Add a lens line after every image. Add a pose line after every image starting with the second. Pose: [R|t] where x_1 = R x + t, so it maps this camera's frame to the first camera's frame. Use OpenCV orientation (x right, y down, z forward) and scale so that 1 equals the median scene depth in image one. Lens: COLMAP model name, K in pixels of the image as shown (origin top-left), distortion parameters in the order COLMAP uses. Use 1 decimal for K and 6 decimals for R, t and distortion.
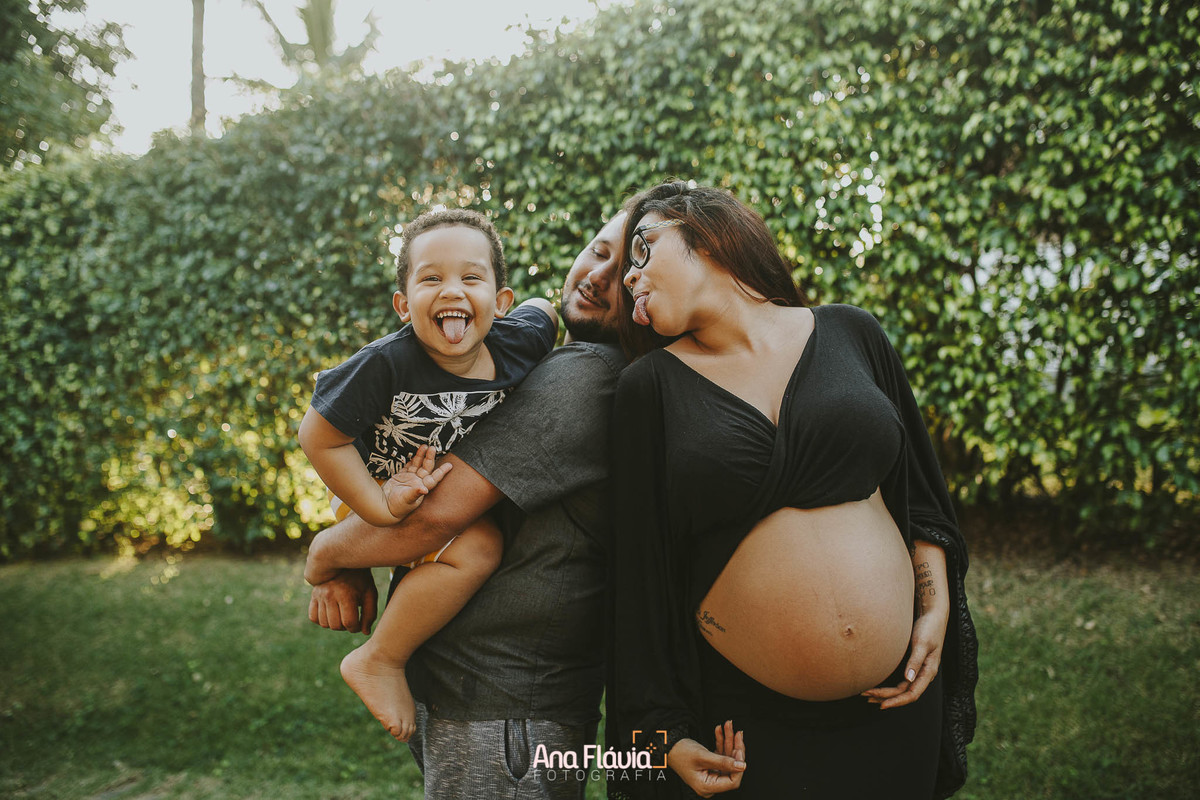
lens RADIAL K [[1147.6, 0, 599.9], [0, 1147.6, 407.8], [0, 0, 1]] dist [-0.021849, 0.000000]
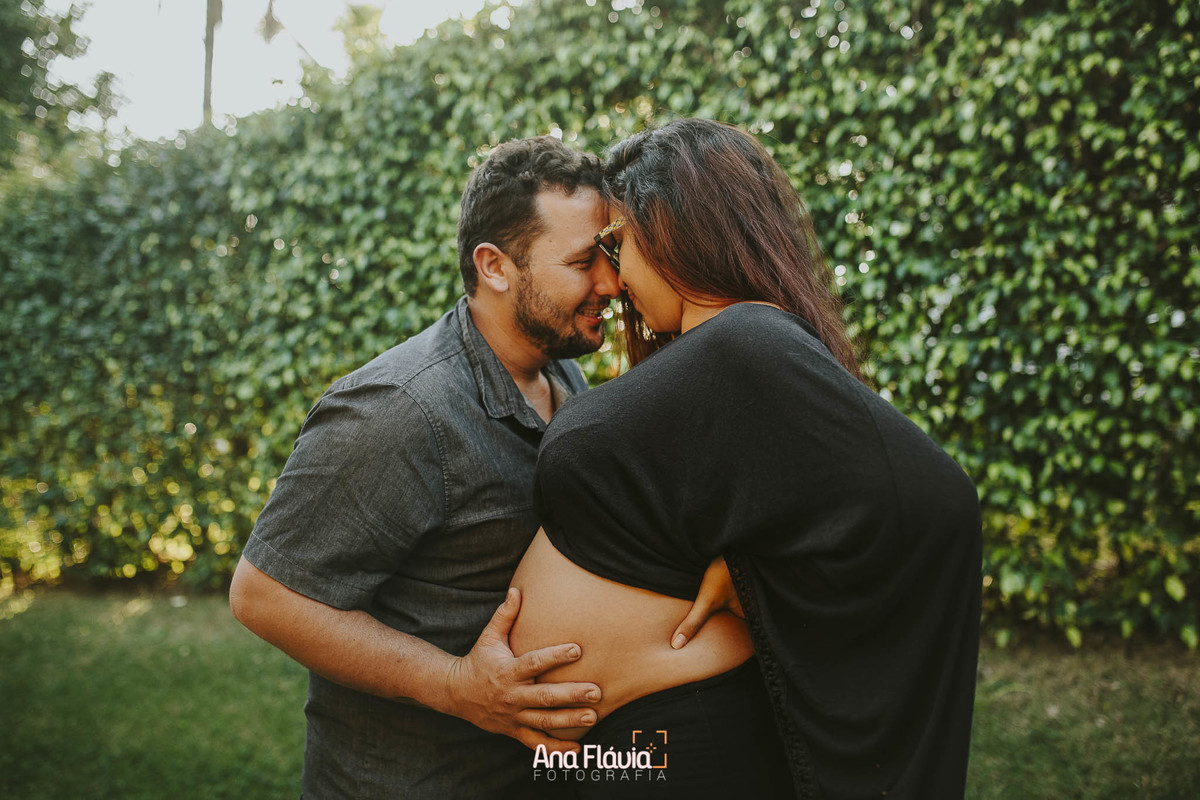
lens RADIAL K [[1147.6, 0, 616.9], [0, 1147.6, 411.0], [0, 0, 1]] dist [-0.021849, 0.000000]
pose [[0.995815, 0.005939, -0.091204, 0.355136], [-0.007893, 0.999747, -0.021085, -0.021354], [0.091055, 0.021717, 0.995609, 0.023852]]
